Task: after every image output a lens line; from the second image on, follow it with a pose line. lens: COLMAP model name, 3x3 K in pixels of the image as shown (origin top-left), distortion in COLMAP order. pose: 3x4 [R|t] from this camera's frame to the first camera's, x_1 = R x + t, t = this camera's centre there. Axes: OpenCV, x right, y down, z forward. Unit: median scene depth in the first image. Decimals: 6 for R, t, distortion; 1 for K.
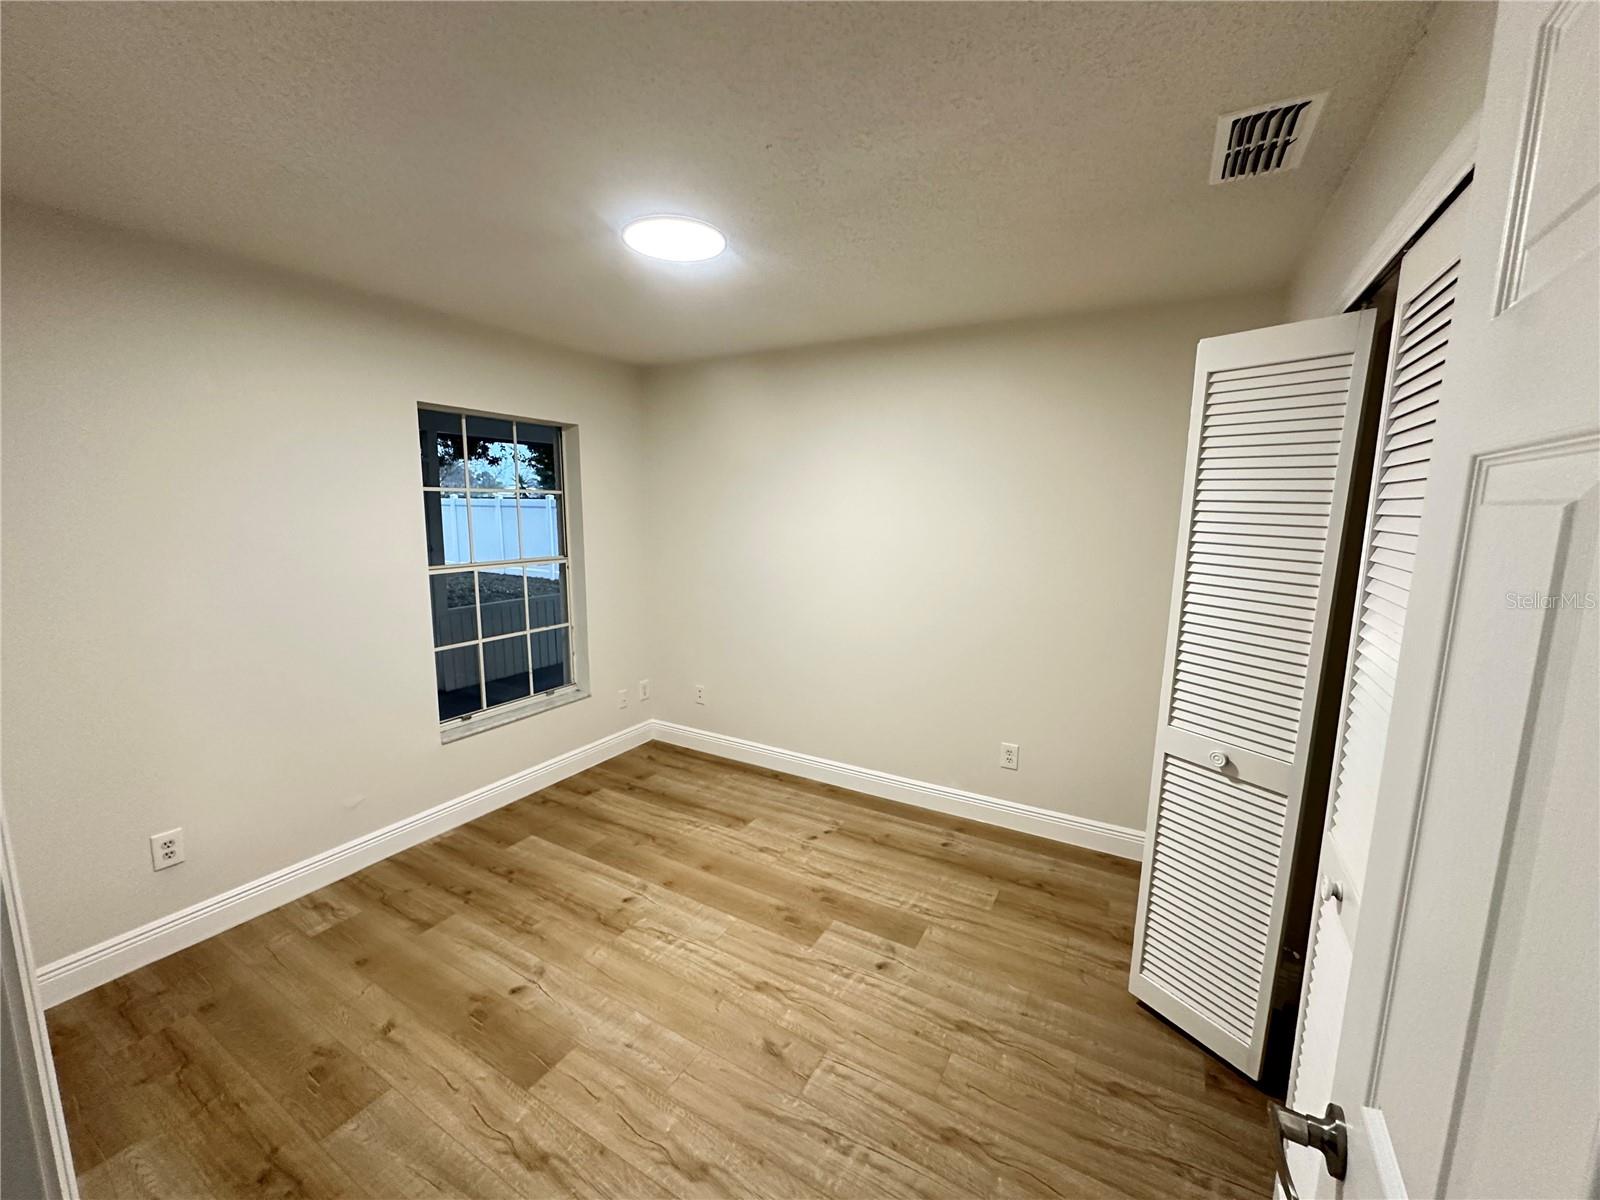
lens RADIAL K [[636.9, 0, 800.0], [0, 636.9, 600.0], [0, 0, 1]] dist [-0.001464, -0.000161]
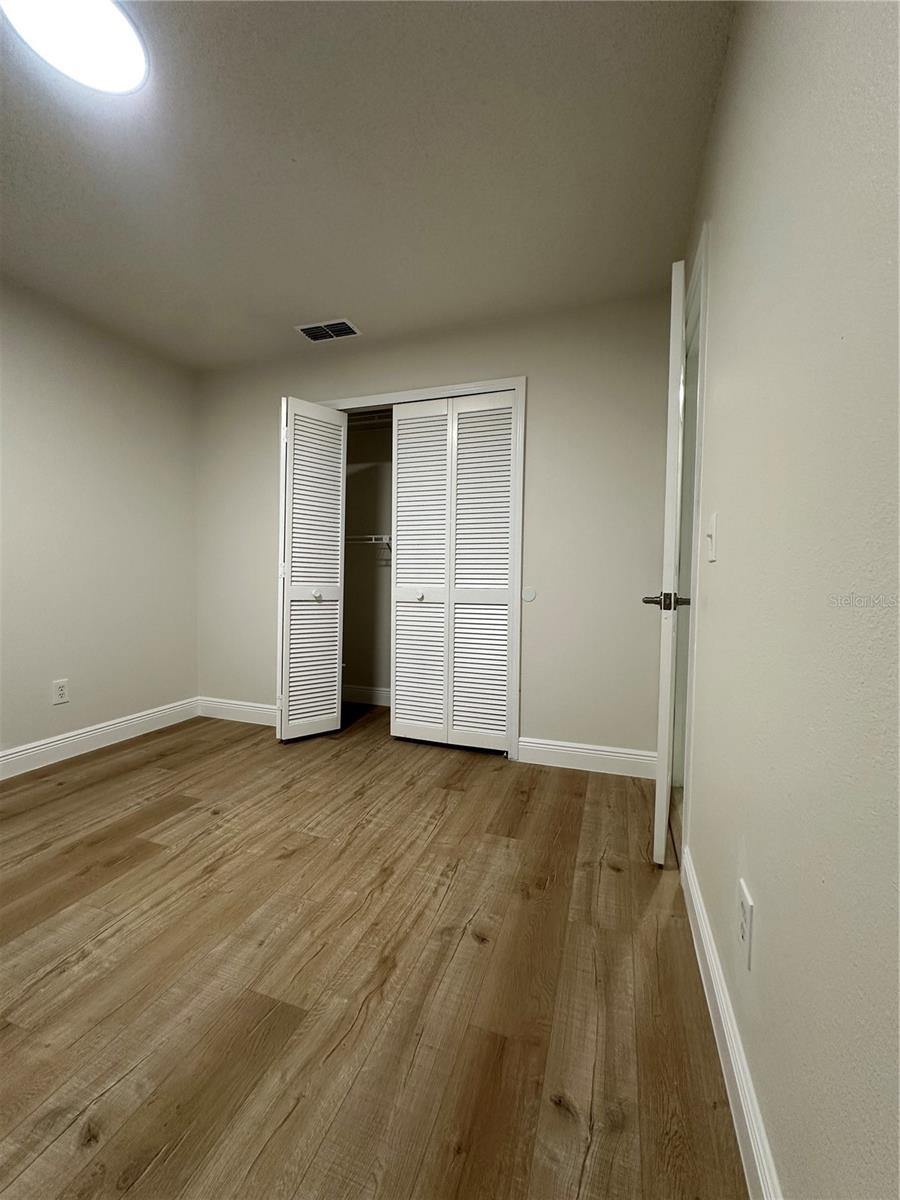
lens RADIAL K [[477.7, 0, 450.0], [0, 477.7, 600.0], [0, 0, 1]] dist [-0.001464, -0.000161]
pose [[-0.185568, -0.056908, 0.980982, -0.939201], [0.131772, 0.987863, 0.082234, 0.176347], [-0.973756, 0.144526, -0.175817, 0.751105]]
